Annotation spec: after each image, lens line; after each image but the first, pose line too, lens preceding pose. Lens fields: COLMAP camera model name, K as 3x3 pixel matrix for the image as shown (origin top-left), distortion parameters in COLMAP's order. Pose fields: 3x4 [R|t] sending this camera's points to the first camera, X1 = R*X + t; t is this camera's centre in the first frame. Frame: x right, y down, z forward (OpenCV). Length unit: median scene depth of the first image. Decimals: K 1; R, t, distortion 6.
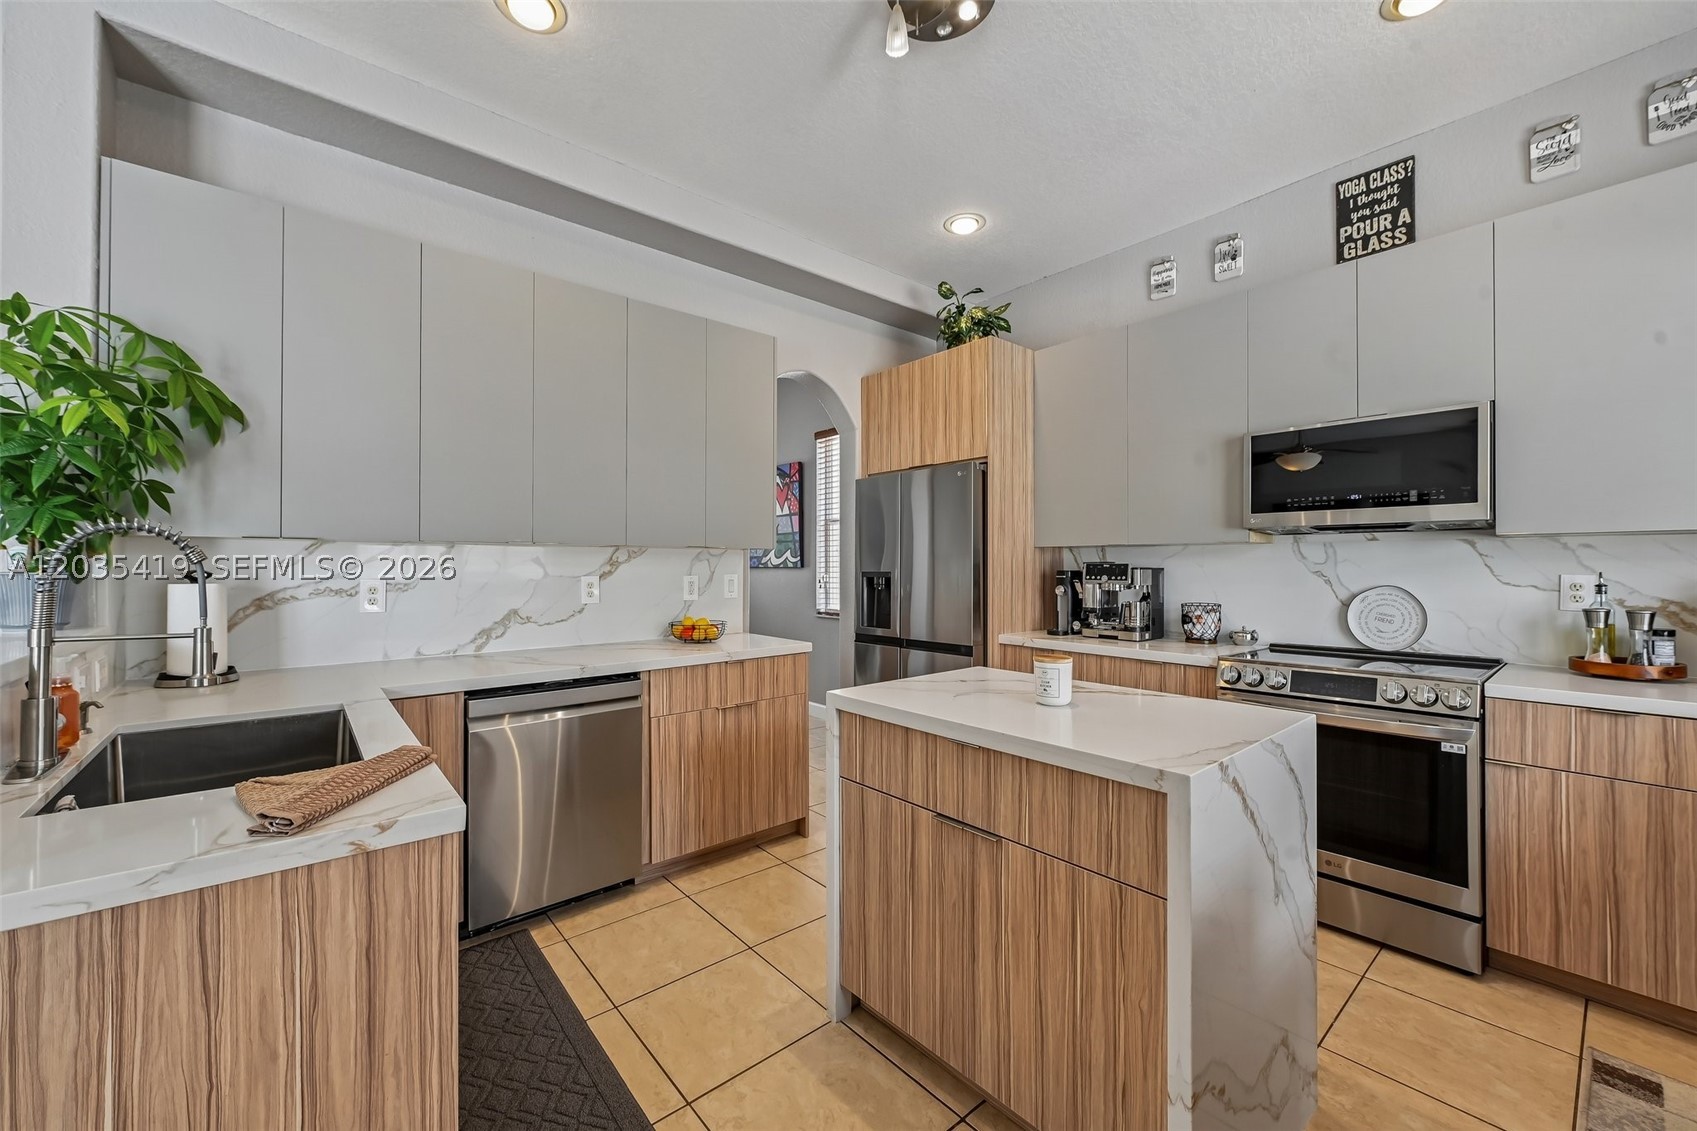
lens RADIAL K [[681.6, 0, 861.5], [0, 681.6, 565.2], [0, 0, 1]] dist [-0.003554, -0.000282]
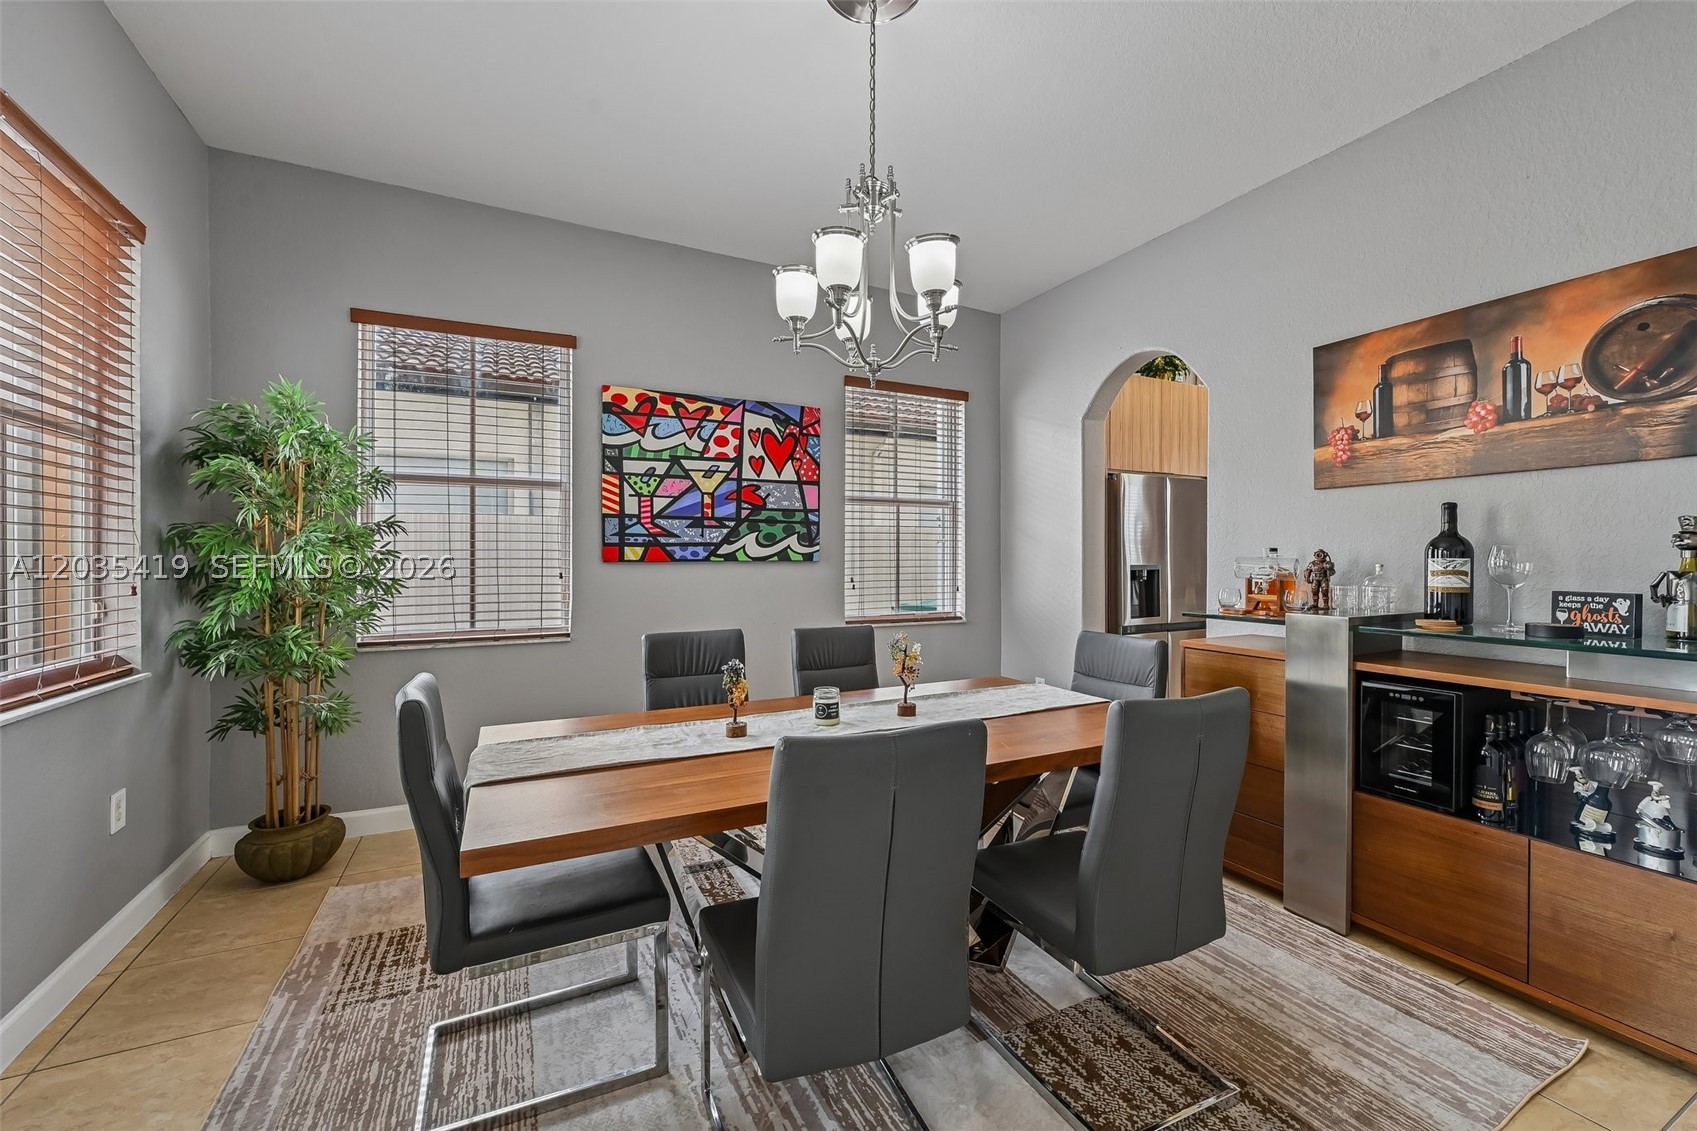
lens RADIAL K [[656.8, 0, 852.0], [0, 656.8, 564.6], [0, 0, 1]] dist [-0.002883, -0.000232]
pose [[0.251062, -0.009520, 0.967924, -1.526223], [-0.003119, 0.999938, 0.010644, 0.001018], [-0.967966, -0.005691, 0.251017, 1.645698]]
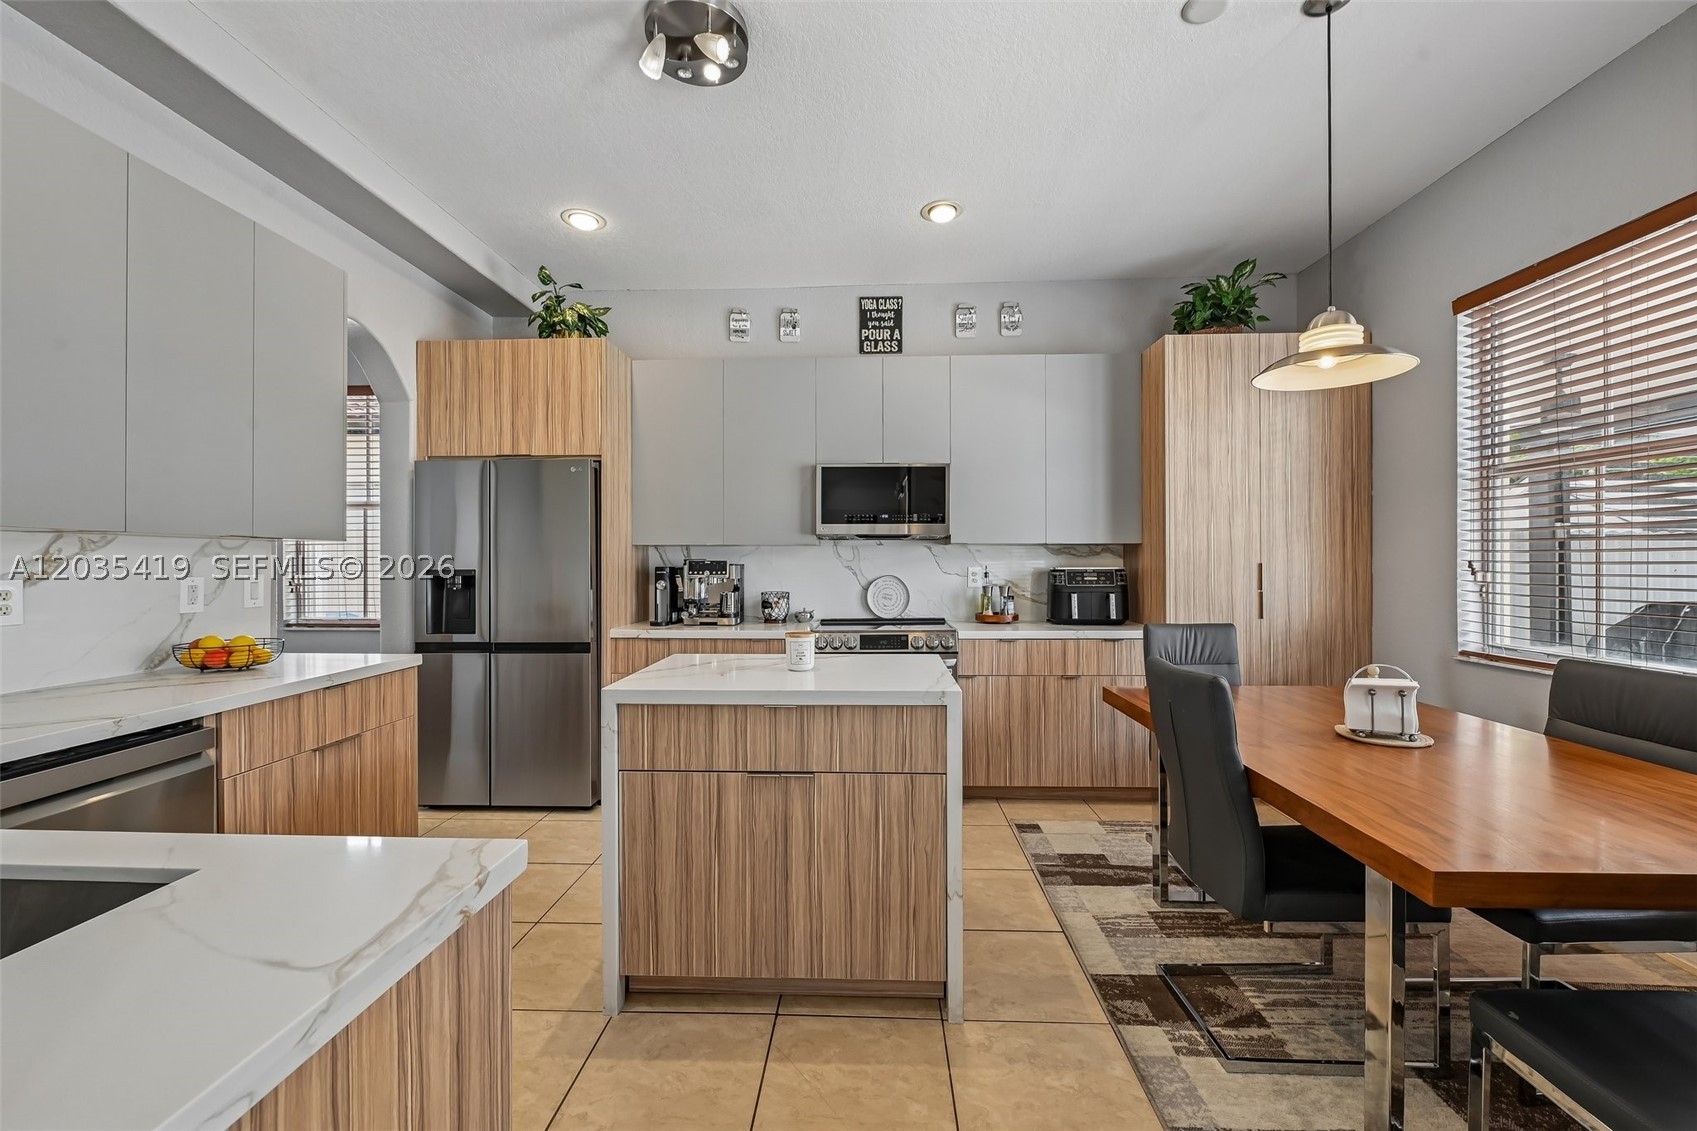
lens RADIAL K [[668.2, 0, 866.2], [0, 668.2, 564.9], [0, 0, 1]] dist [0.000967, -0.000018]
pose [[0.664627, -0.003044, 0.747169, -0.360916], [0.000660, 0.999994, 0.003486, 0.001301], [-0.747175, -0.001824, 0.664625, 0.046638]]
